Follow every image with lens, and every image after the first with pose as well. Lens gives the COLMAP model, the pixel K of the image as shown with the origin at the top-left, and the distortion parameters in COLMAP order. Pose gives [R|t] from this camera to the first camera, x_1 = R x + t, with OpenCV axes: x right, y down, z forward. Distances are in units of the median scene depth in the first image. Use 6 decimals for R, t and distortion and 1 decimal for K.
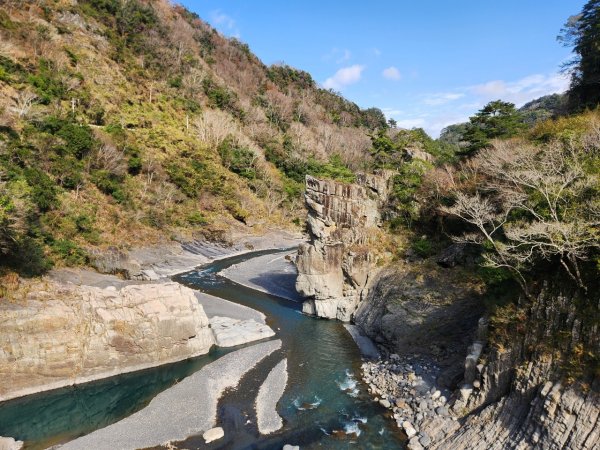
lens RADIAL K [[397.7, 0, 296.6], [0, 397.7, 221.4], [0, 0, 1]] dist [0.090494, -0.087922]
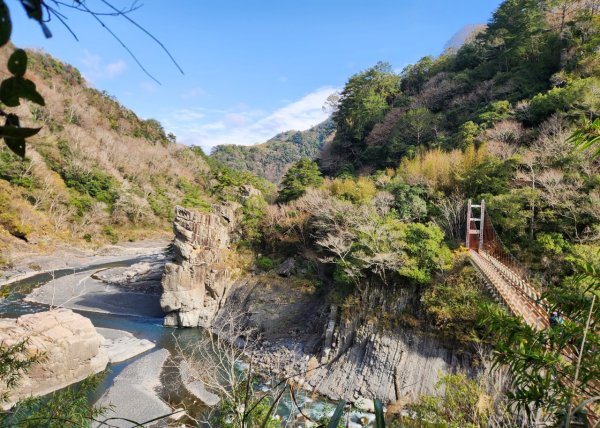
lens RADIAL K [[397.1, 0, 300.5], [0, 397.1, 221.7], [0, 0, 1]] dist [0.116311, -0.097450]
pose [[0.836926, 0.019994, 0.546951, -0.314120], [-0.005459, 0.999588, -0.028189, -0.037402], [-0.547290, 0.020606, 0.836690, -0.184217]]
